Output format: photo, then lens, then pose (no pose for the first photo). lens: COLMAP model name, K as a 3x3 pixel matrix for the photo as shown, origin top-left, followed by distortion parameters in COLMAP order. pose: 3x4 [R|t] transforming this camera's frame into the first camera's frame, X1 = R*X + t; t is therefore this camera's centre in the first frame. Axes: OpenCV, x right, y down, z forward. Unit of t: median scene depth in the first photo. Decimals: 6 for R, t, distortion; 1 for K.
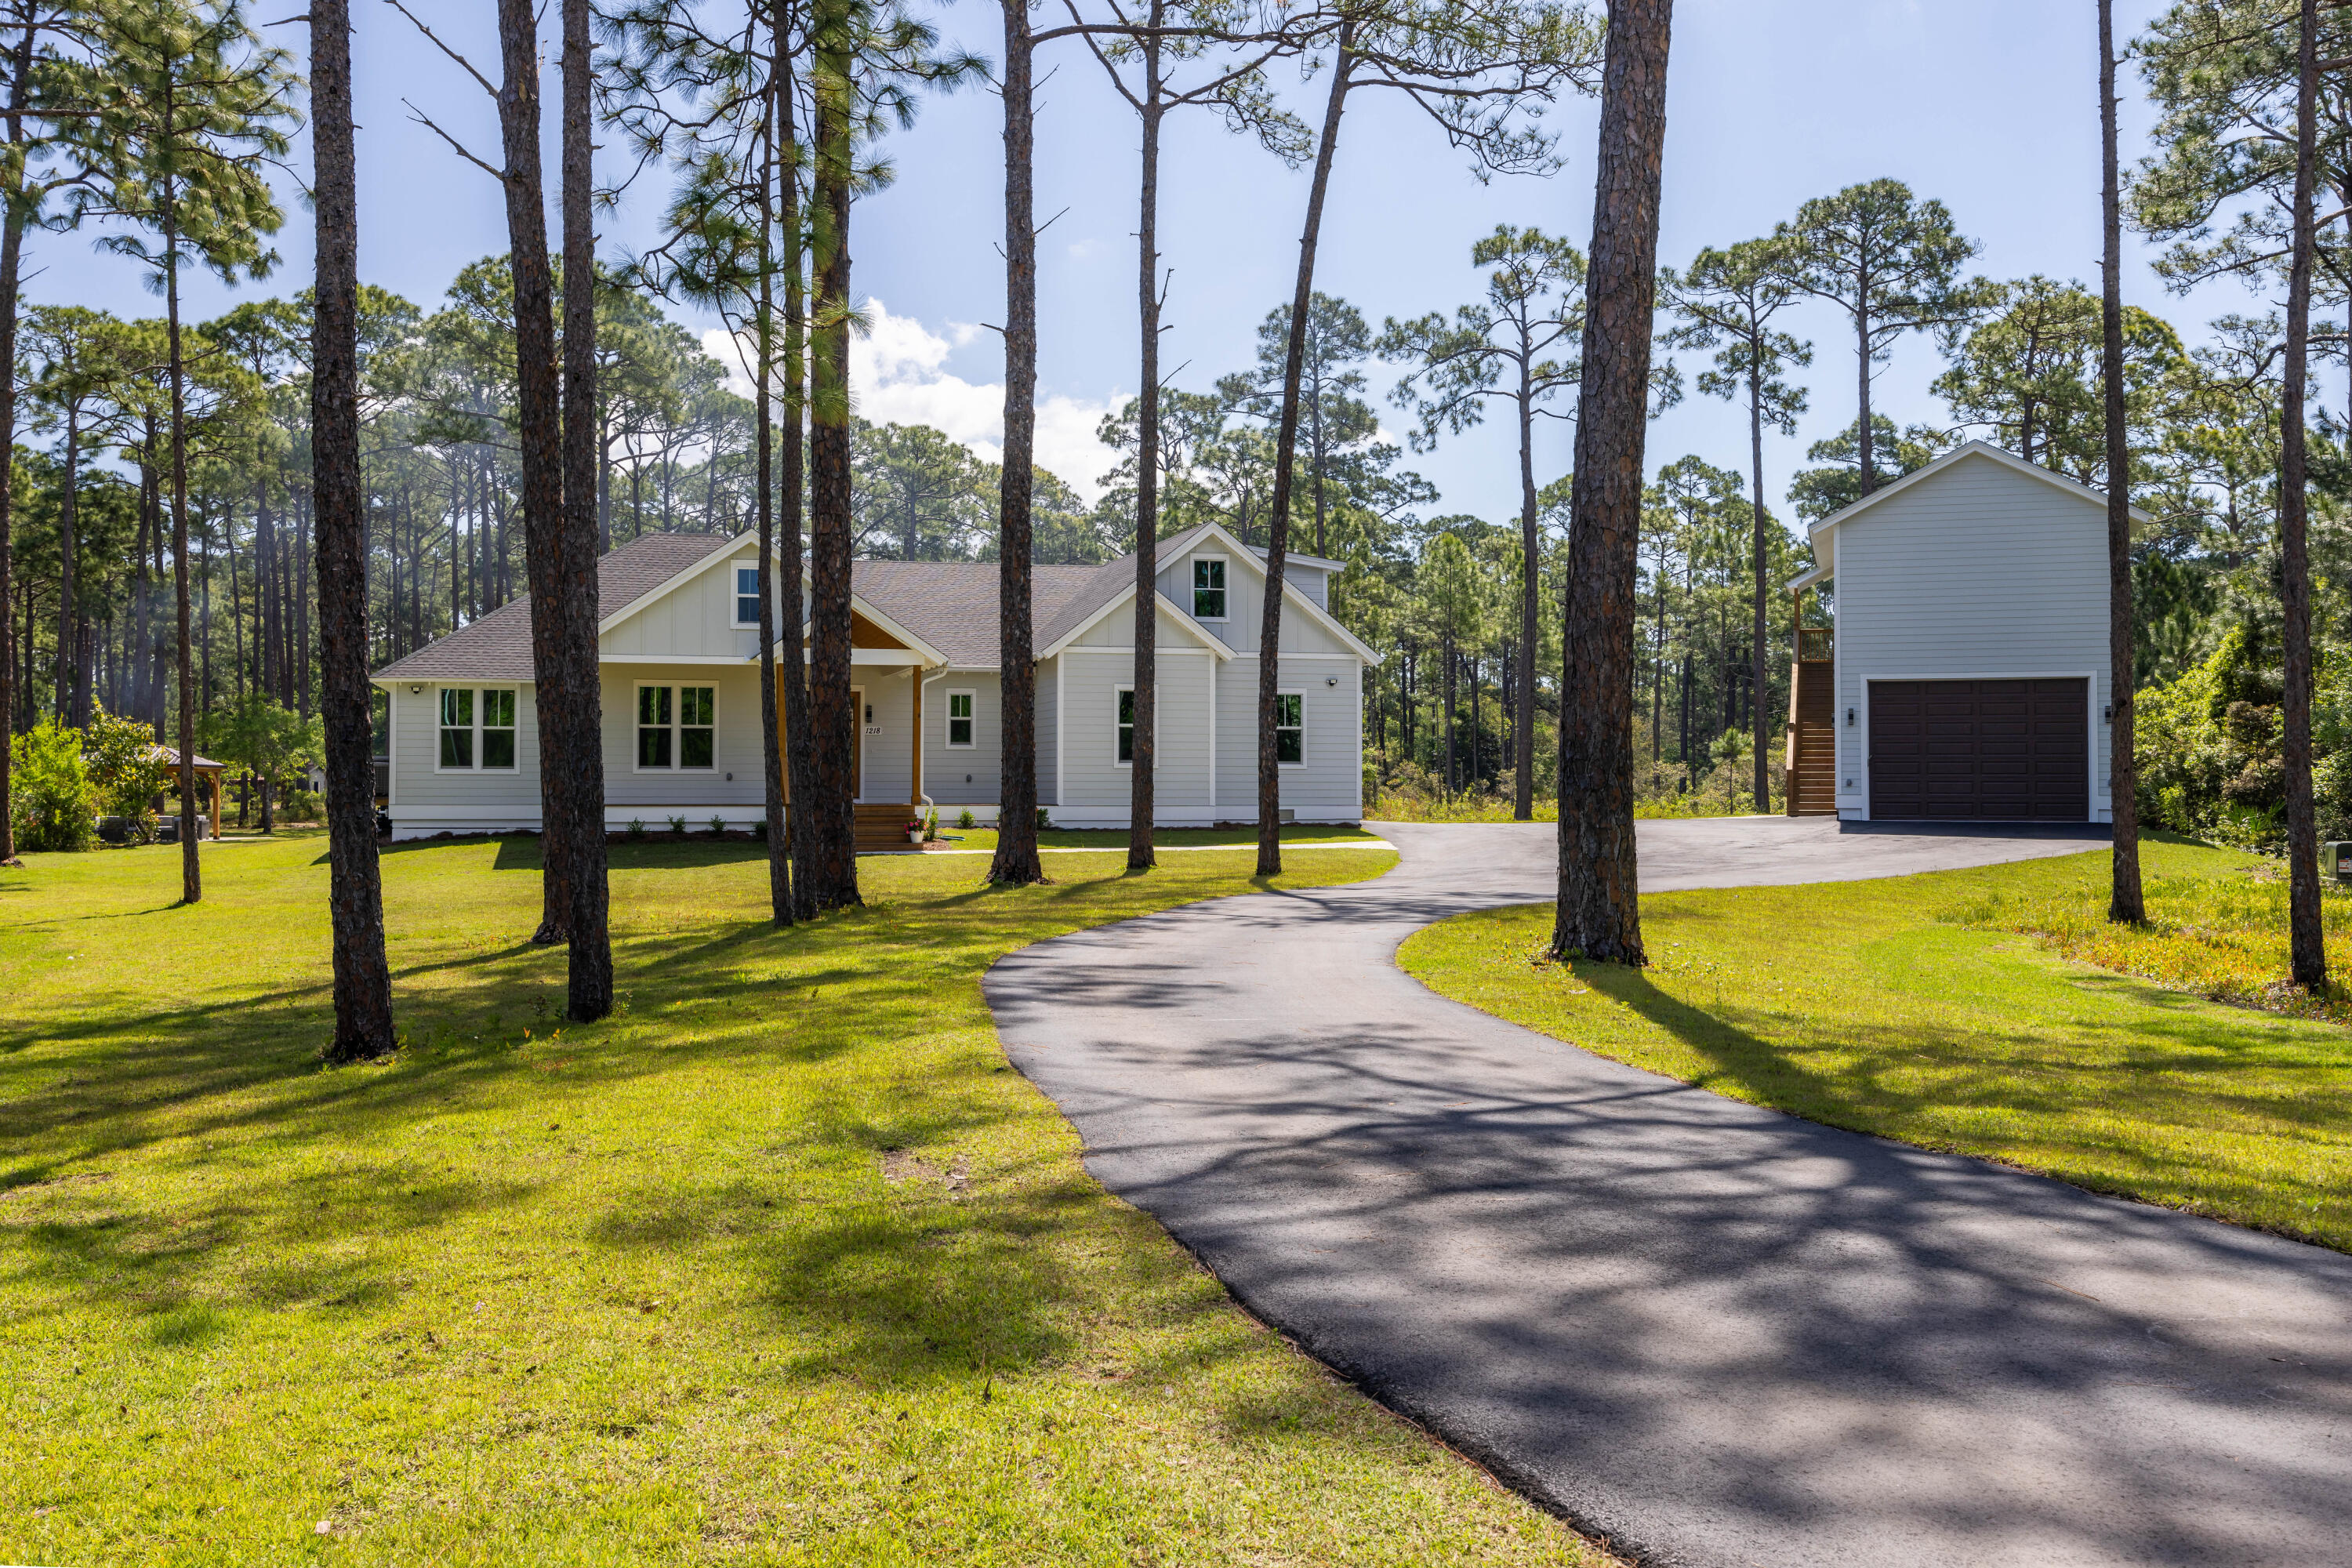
lens RADIAL K [[2150.7, 0, 1152.6], [0, 2150.7, 760.2], [0, 0, 1]] dist [-0.009387, 0.000000]
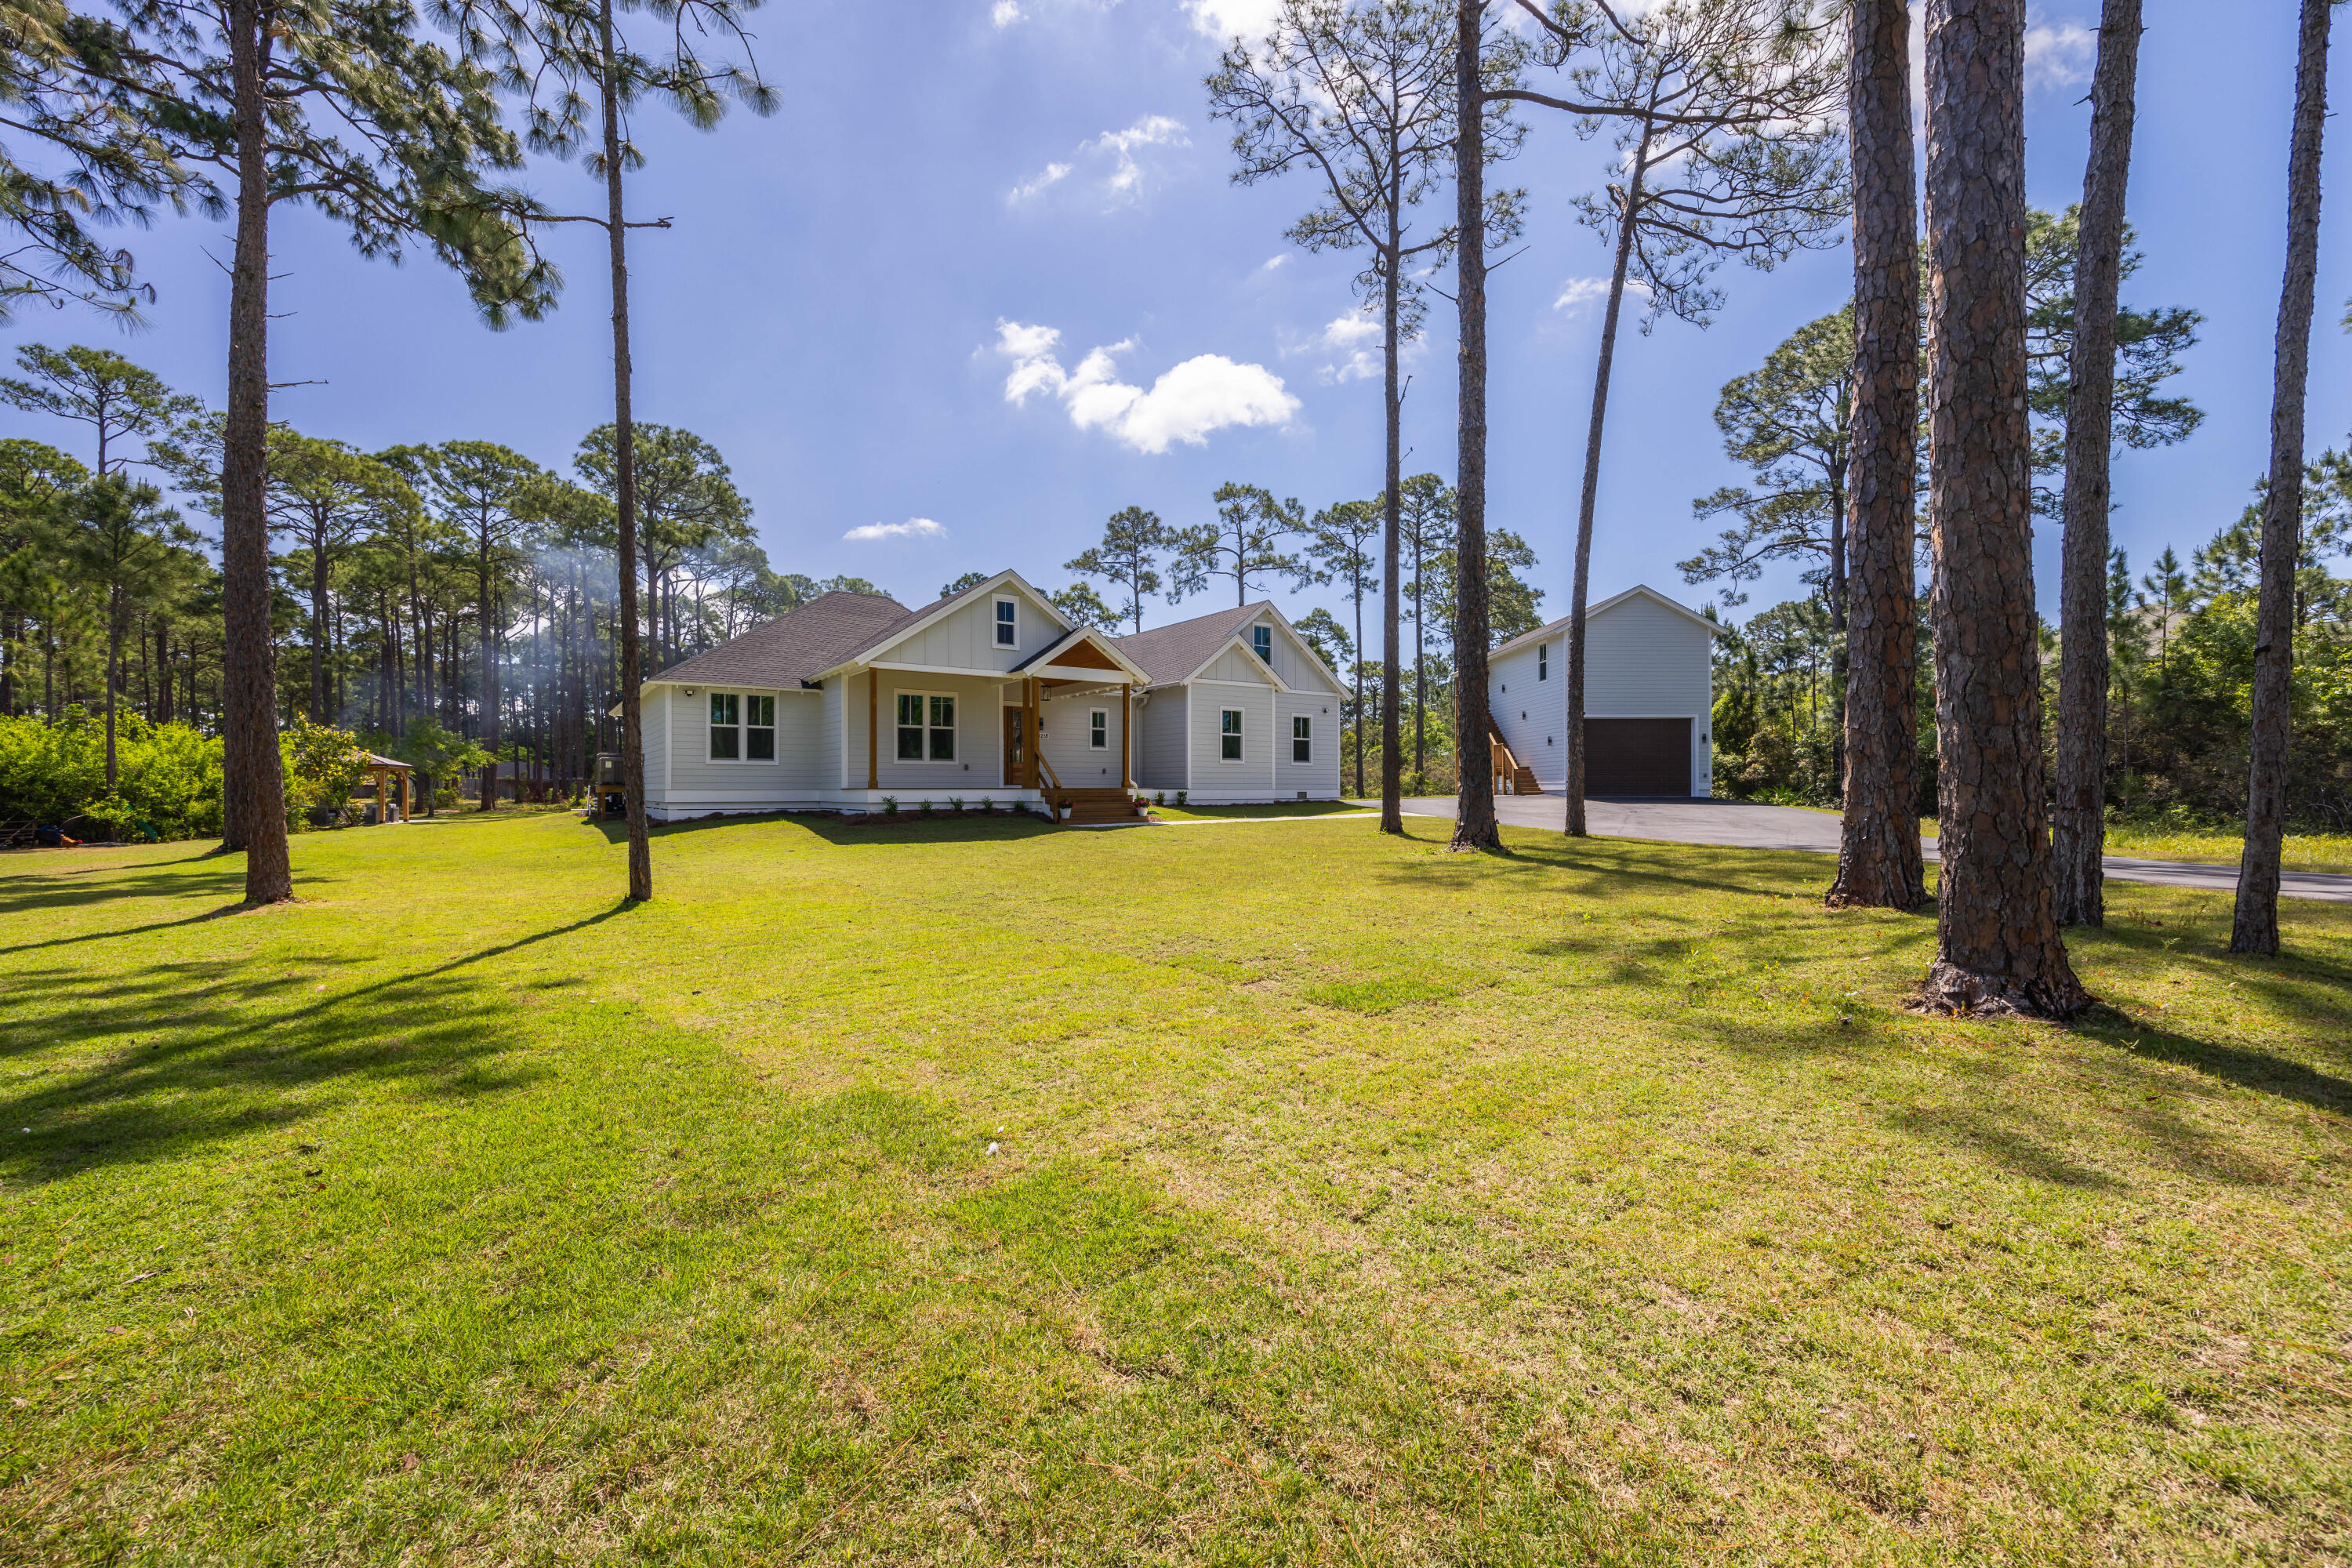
lens RADIAL K [[940.6, 0, 1187.0], [0, 940.6, 793.8], [0, 0, 1]] dist [-0.002532, 0.000384]
pose [[0.939533, -0.004964, 0.342422, -0.157947], [-0.000690, 0.999865, 0.016387, 0.008547], [-0.342457, -0.015632, 0.939403, 0.251384]]
